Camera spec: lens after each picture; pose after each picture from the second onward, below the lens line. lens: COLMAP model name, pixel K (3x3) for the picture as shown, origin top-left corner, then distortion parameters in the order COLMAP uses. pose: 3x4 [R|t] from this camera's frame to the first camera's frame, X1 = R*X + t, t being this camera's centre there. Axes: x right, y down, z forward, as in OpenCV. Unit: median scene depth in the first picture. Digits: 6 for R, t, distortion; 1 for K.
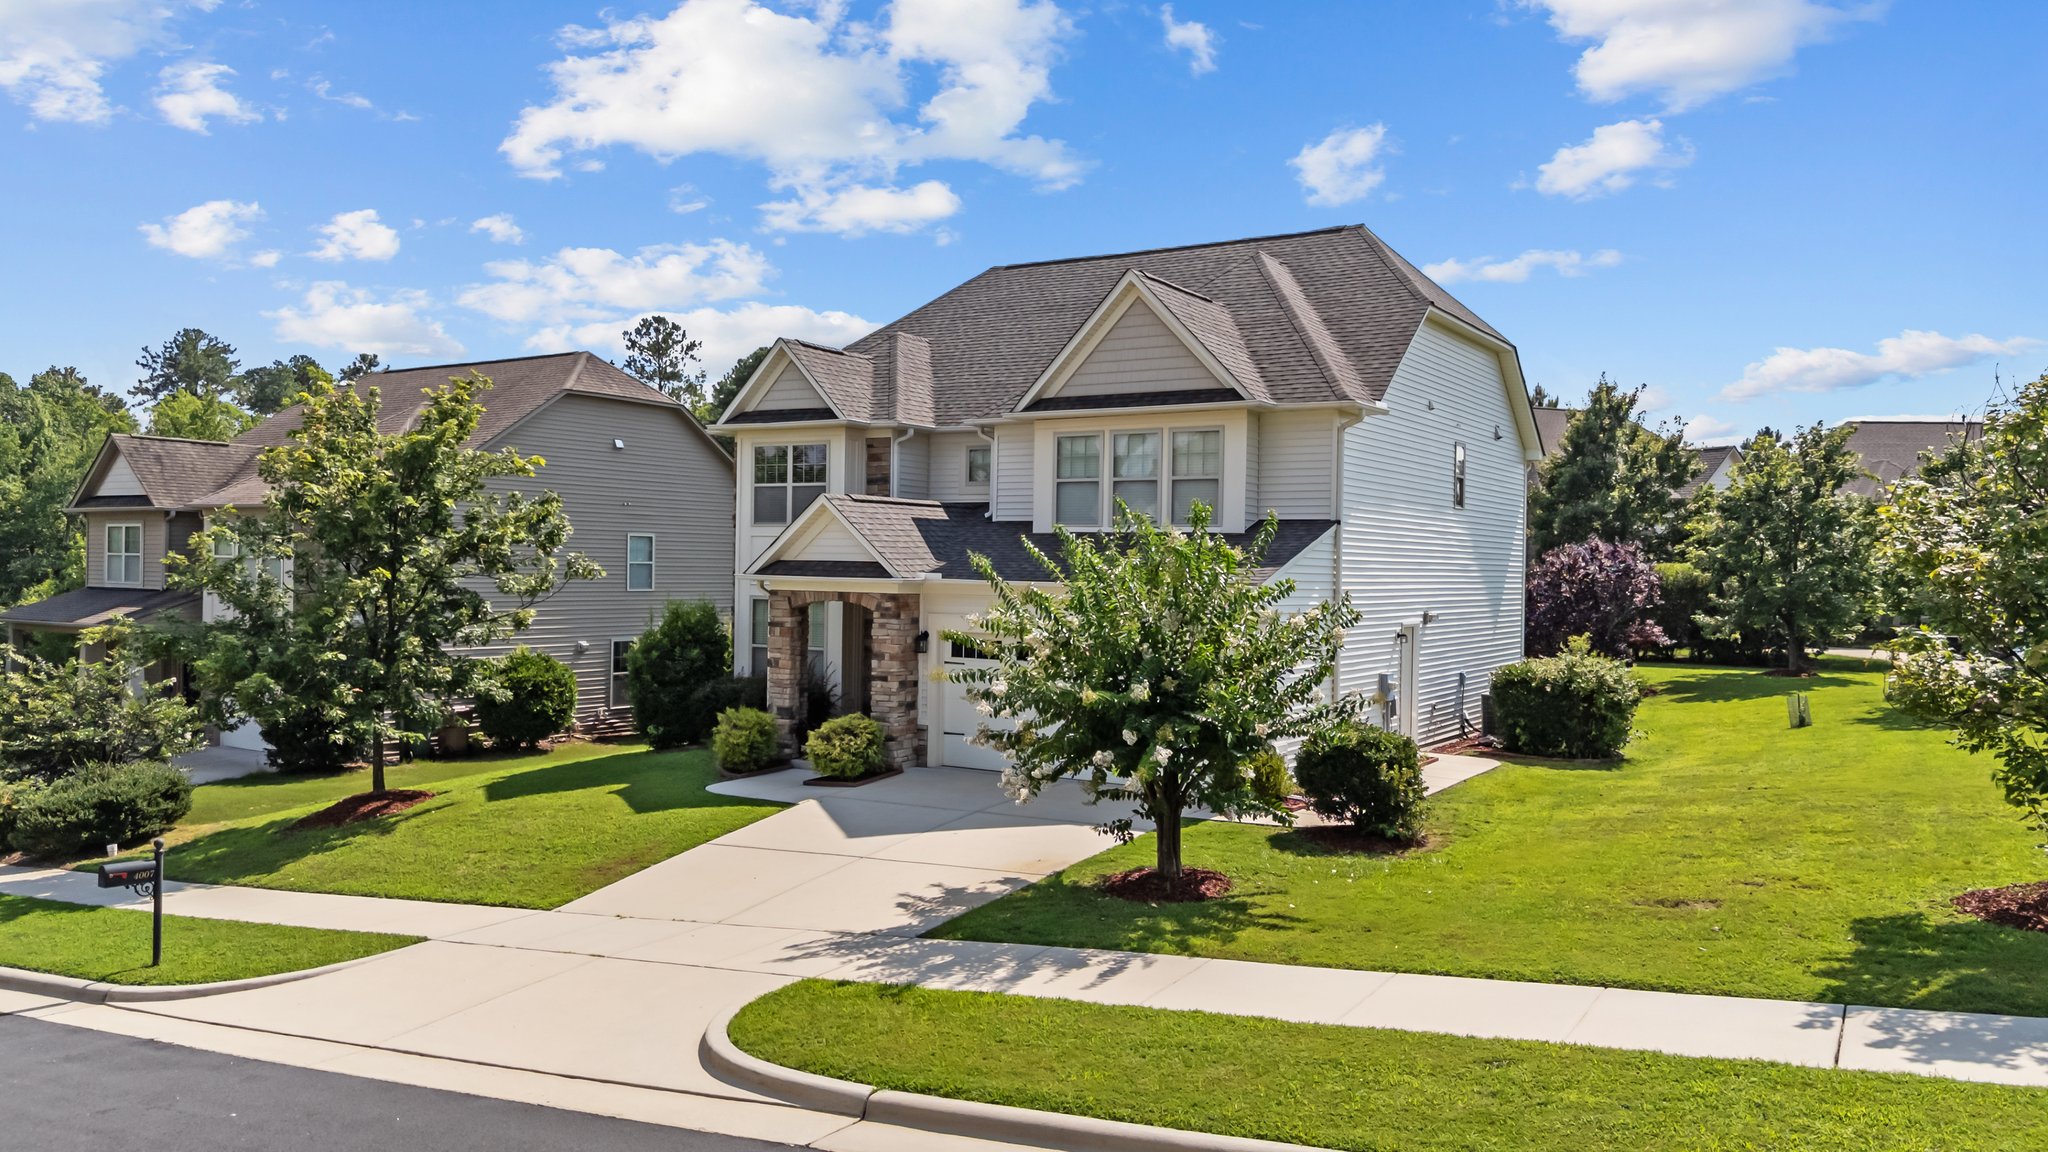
lens RADIAL K [[1514.2, 0, 1020.2], [0, 1514.2, 565.5], [0, 0, 1]] dist [0.061175, -0.059606]
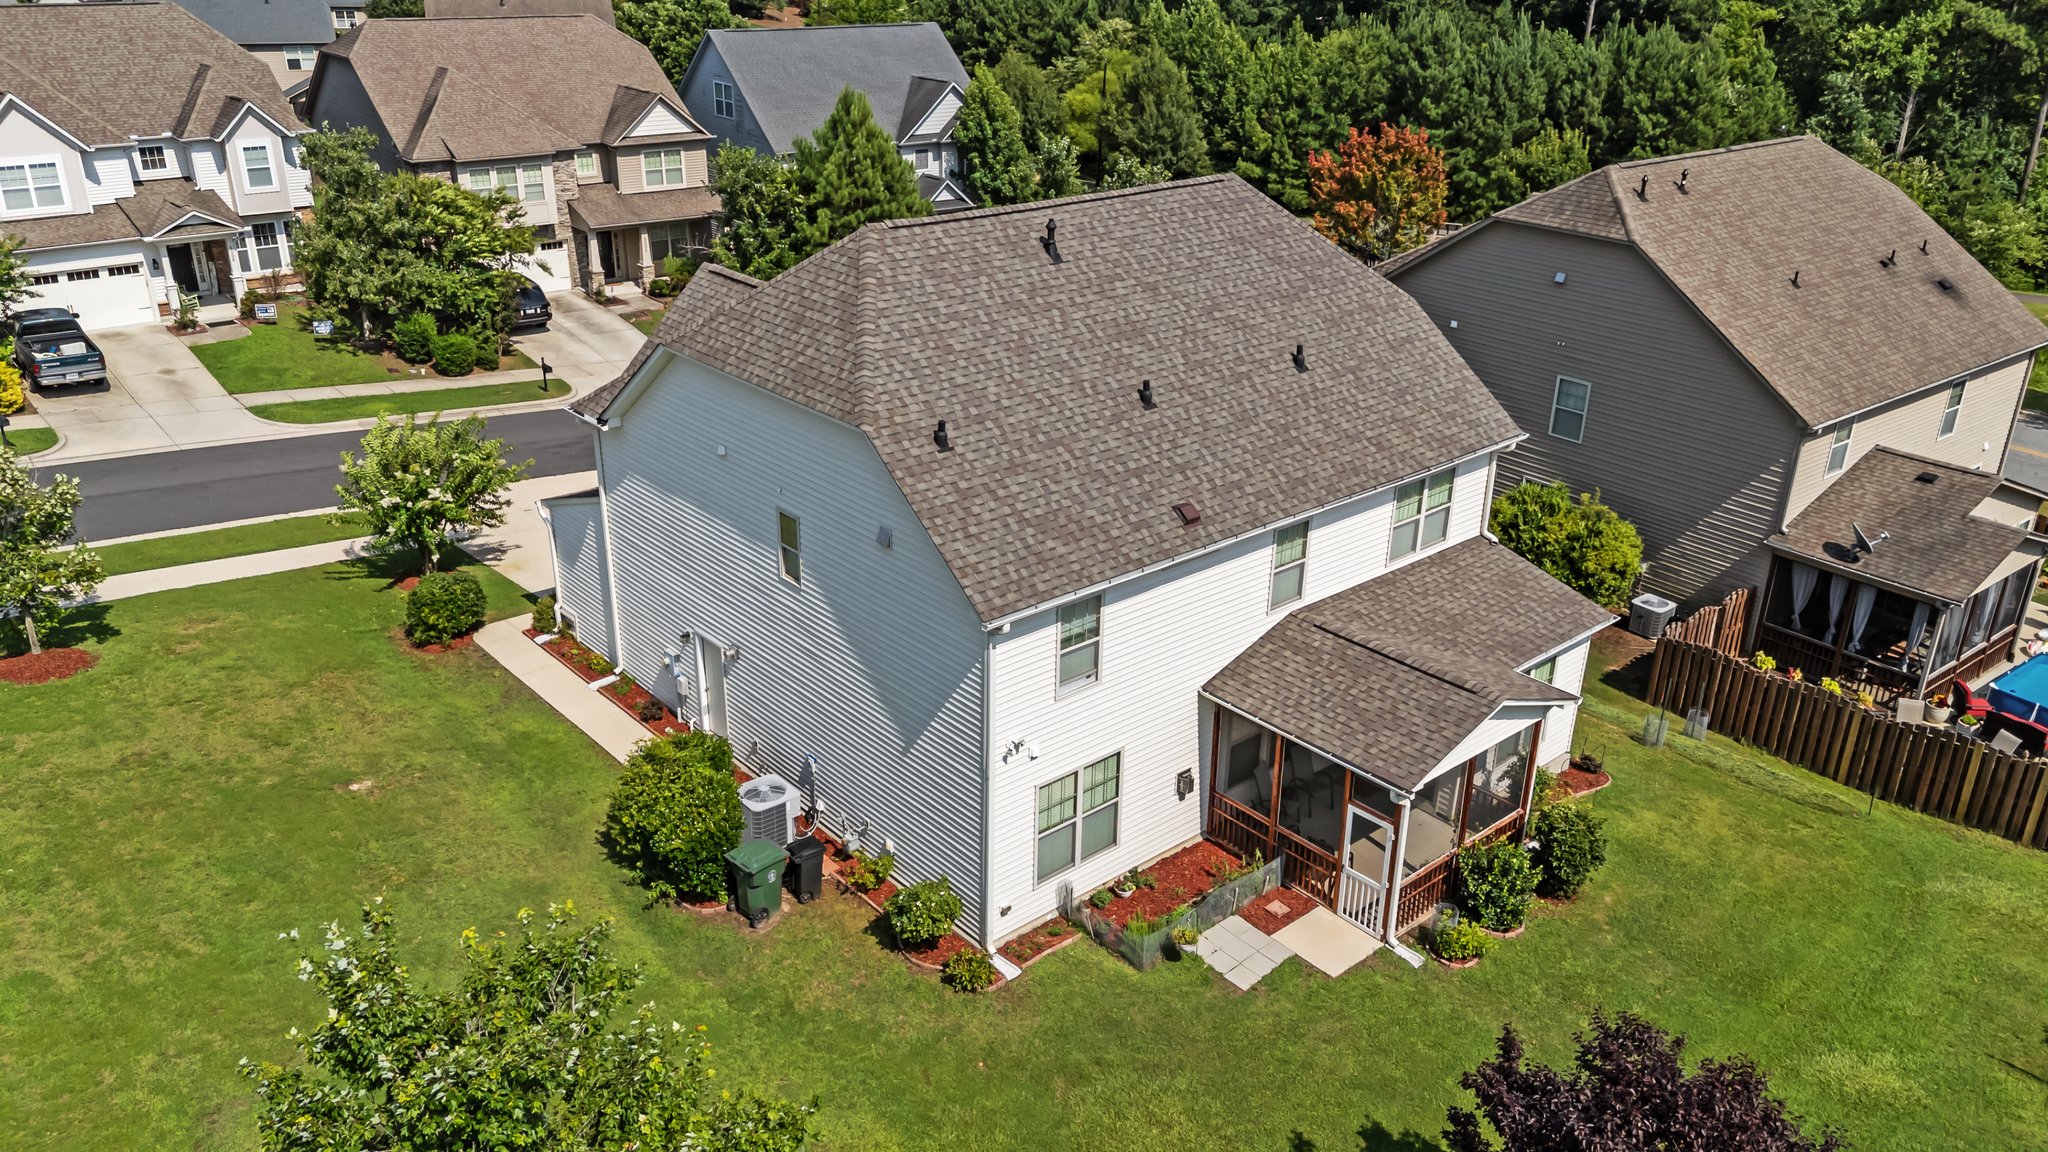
lens RADIAL K [[1514.2, 0, 1020.2], [0, 1514.2, 565.5], [0, 0, 1]] dist [0.061175, -0.059606]
pose [[-0.299550, 0.361169, -0.883078, 1.180191], [-0.018821, 0.923163, 0.383948, -0.443689], [0.953895, 0.131632, -0.269736, 1.591149]]
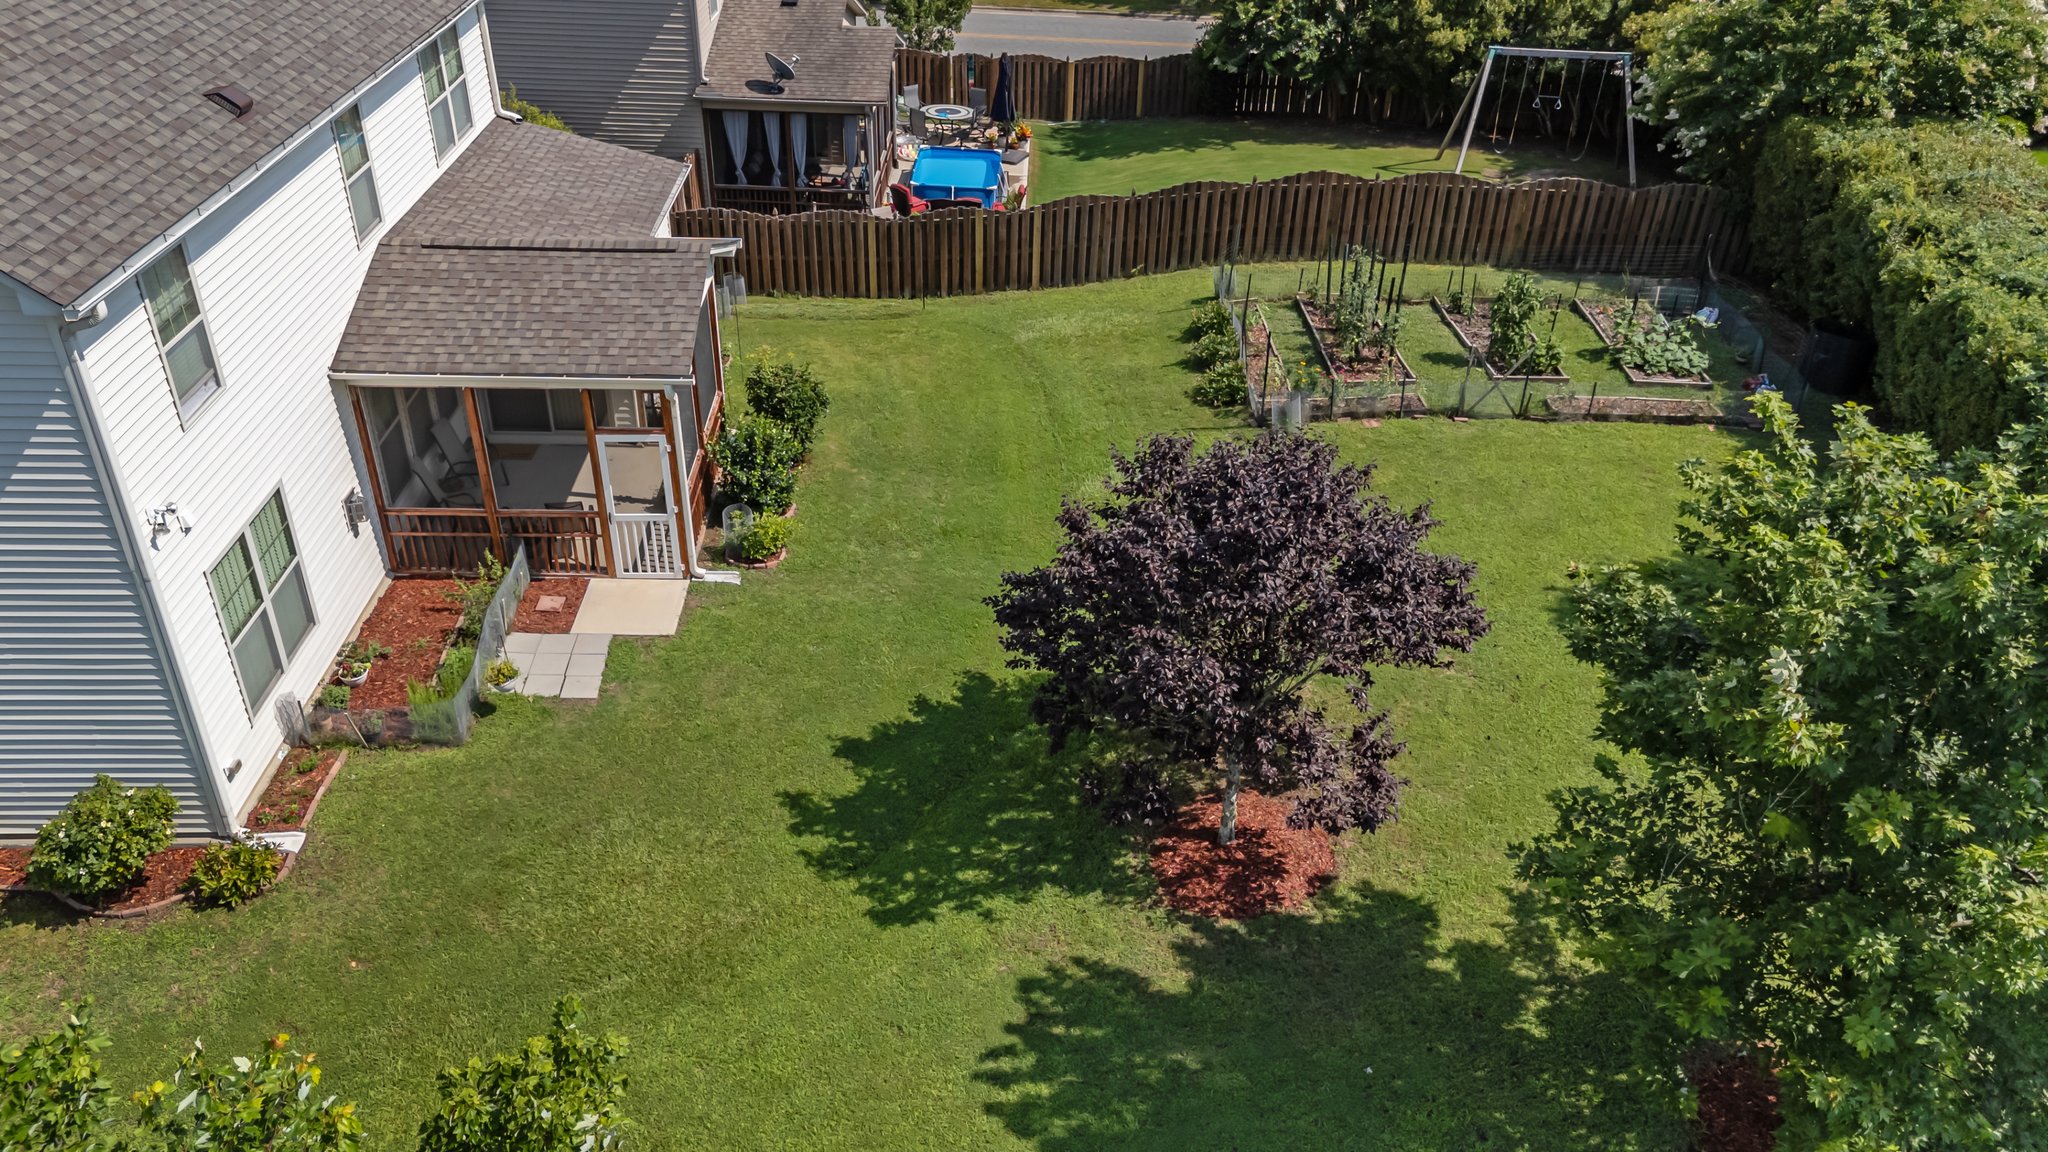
lens RADIAL K [[1505.5, 0, 1016.9], [0, 1505.5, 571.5], [0, 0, 1]] dist [0.078120, -0.088608]
pose [[0.547219, 0.445320, -0.708690, 1.004625], [-0.015616, 0.851998, 0.523312, -0.281535], [0.836843, -0.275299, 0.473184, 1.353307]]
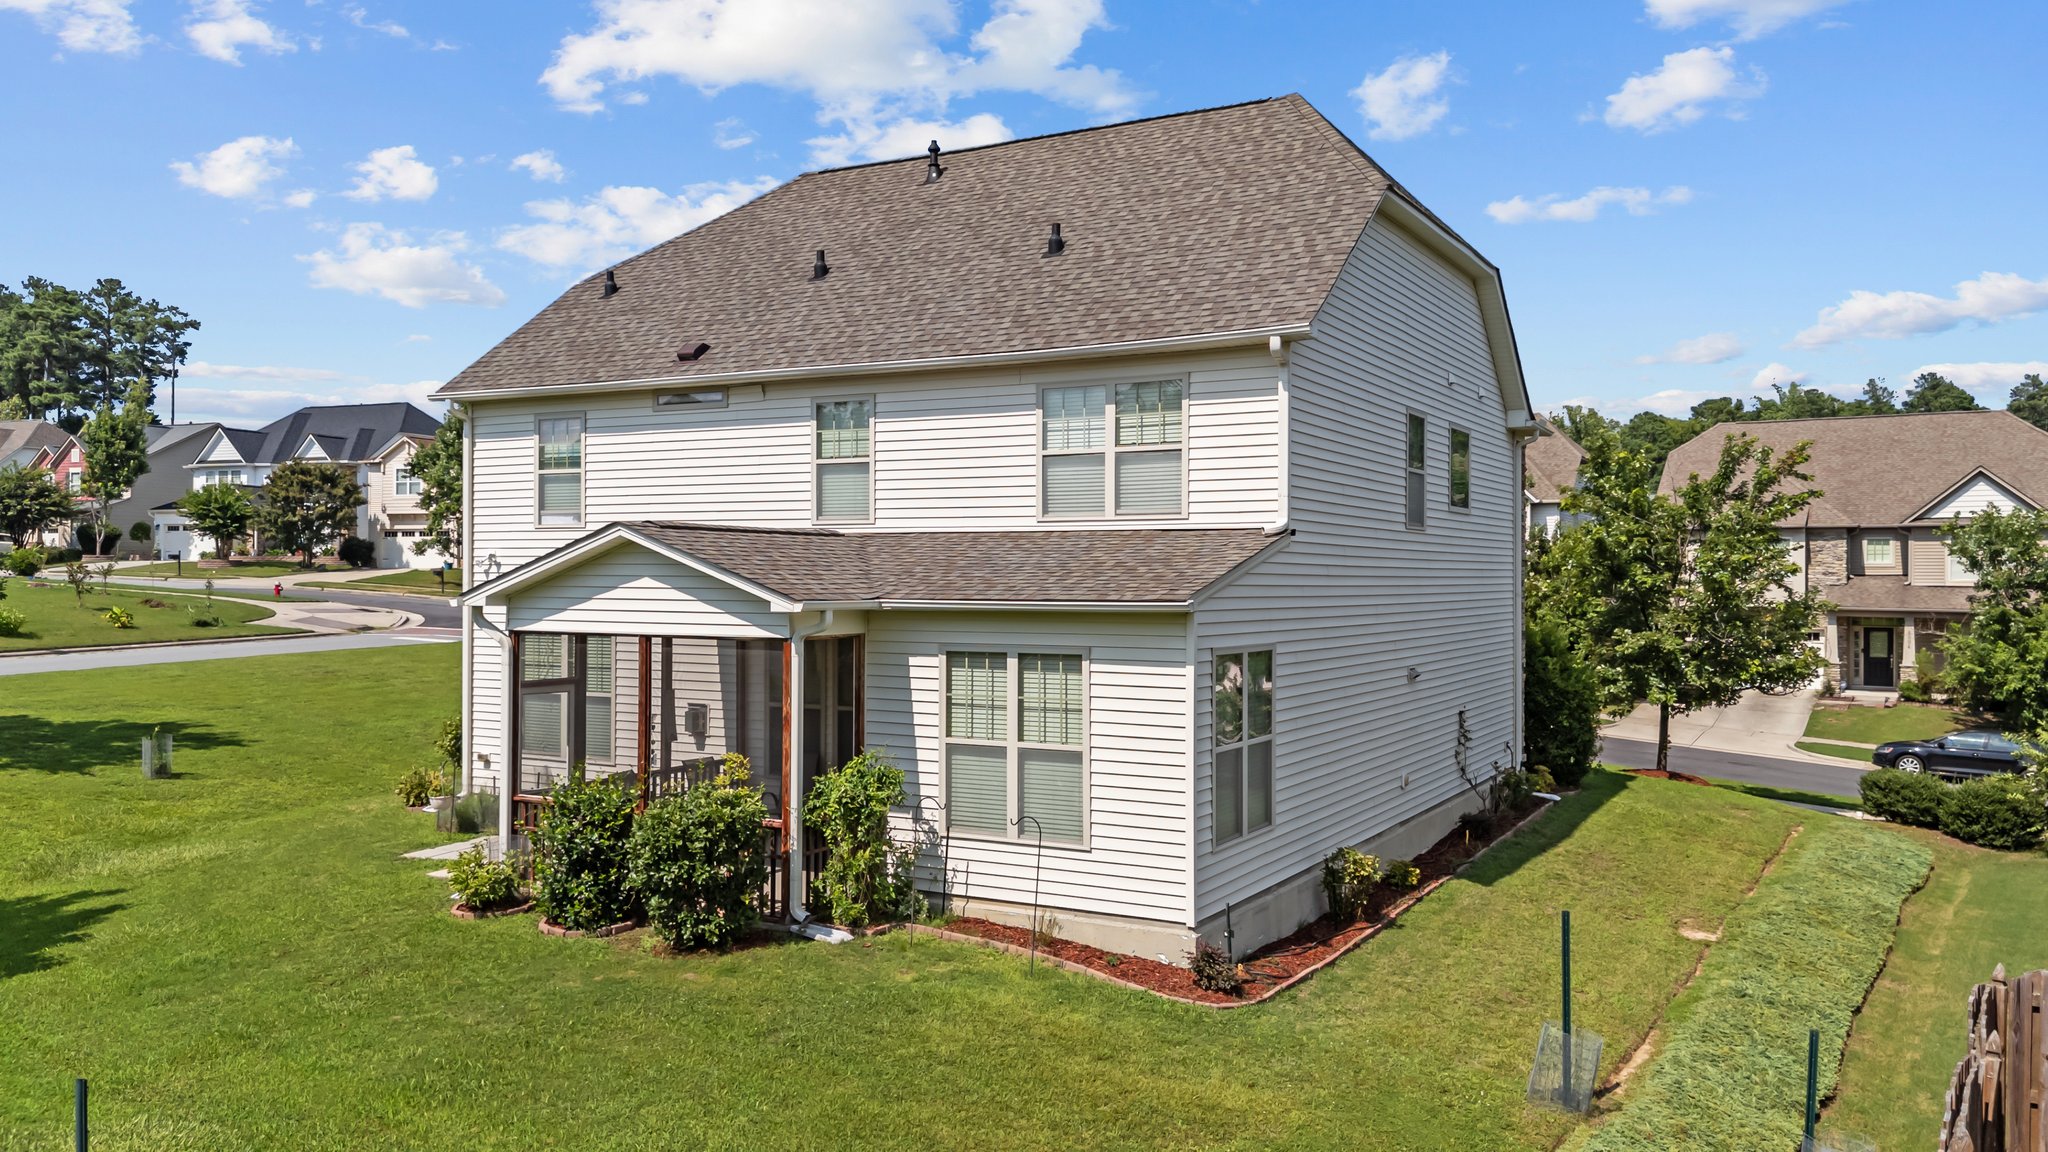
lens RADIAL K [[1514.2, 0, 1020.2], [0, 1514.2, 565.5], [0, 0, 1]] dist [0.061175, -0.059606]
pose [[-0.999252, -0.017319, -0.034581, 0.159272], [-0.017155, 0.999840, -0.005025, 0.000089], [0.034663, -0.004428, -0.999389, 2.242546]]
